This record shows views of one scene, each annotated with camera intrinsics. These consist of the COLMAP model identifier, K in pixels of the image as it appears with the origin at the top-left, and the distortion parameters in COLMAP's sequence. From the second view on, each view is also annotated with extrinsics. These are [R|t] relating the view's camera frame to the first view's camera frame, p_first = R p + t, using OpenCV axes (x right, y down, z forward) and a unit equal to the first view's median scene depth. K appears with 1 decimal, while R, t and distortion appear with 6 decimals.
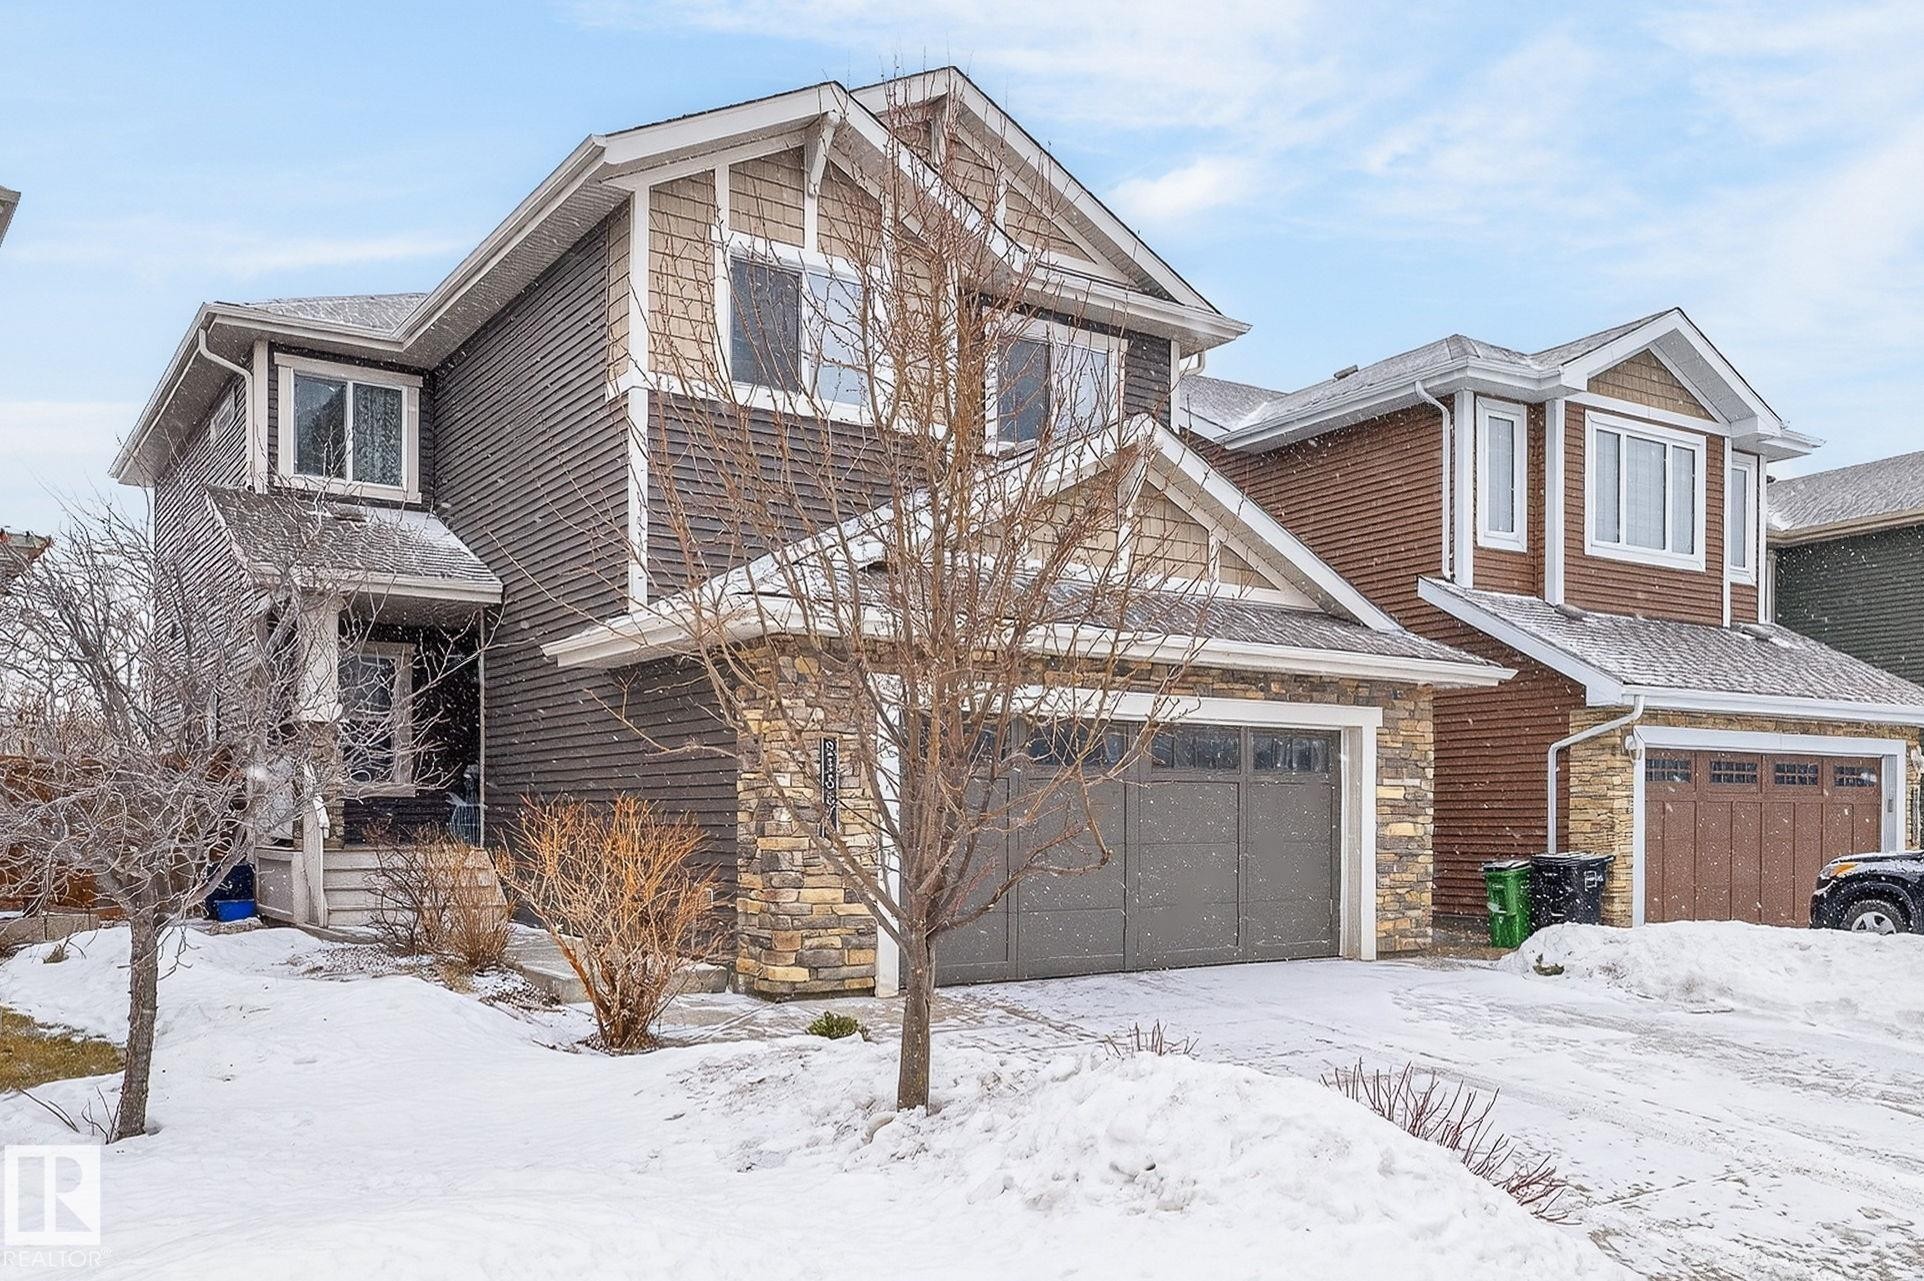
lens RADIAL K [[1333.6, 0, 962.0], [0, 1333.6, 640.5], [0, 0, 1]] dist [0.022052, 0.000016]
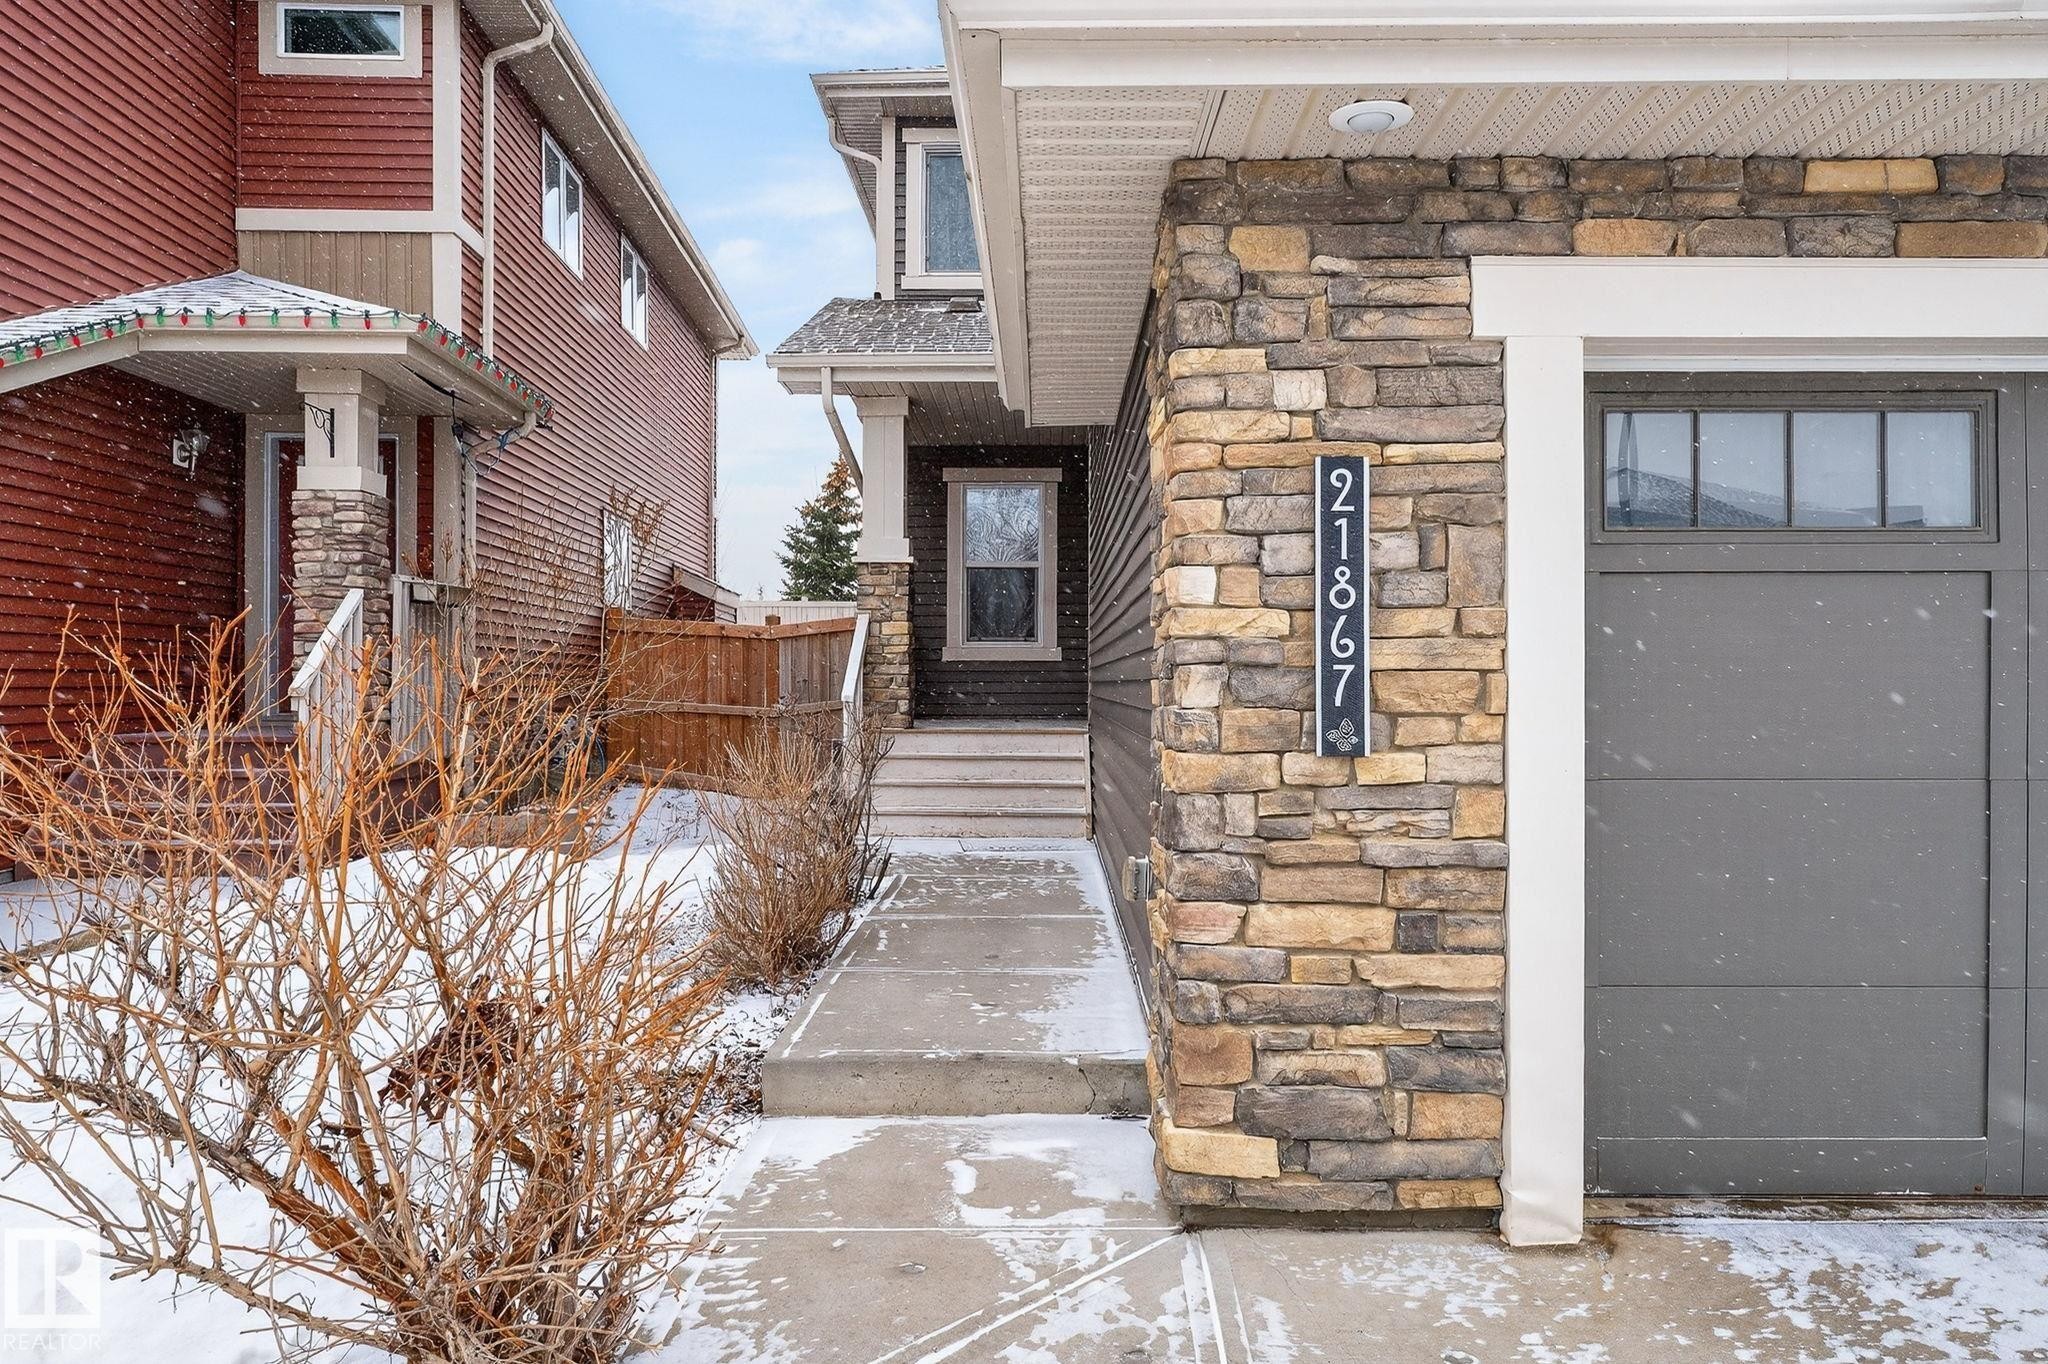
lens RADIAL K [[1419.5, 0, 1024.0], [0, 1419.5, 682.0], [0, 0, 1]] dist [0.022052, 0.000016]
pose [[0.855412, -0.001513, -0.517945, 0.016068], [0.068504, 0.991541, 0.110240, 0.084978], [0.513397, -0.129782, 0.848281, 0.660919]]
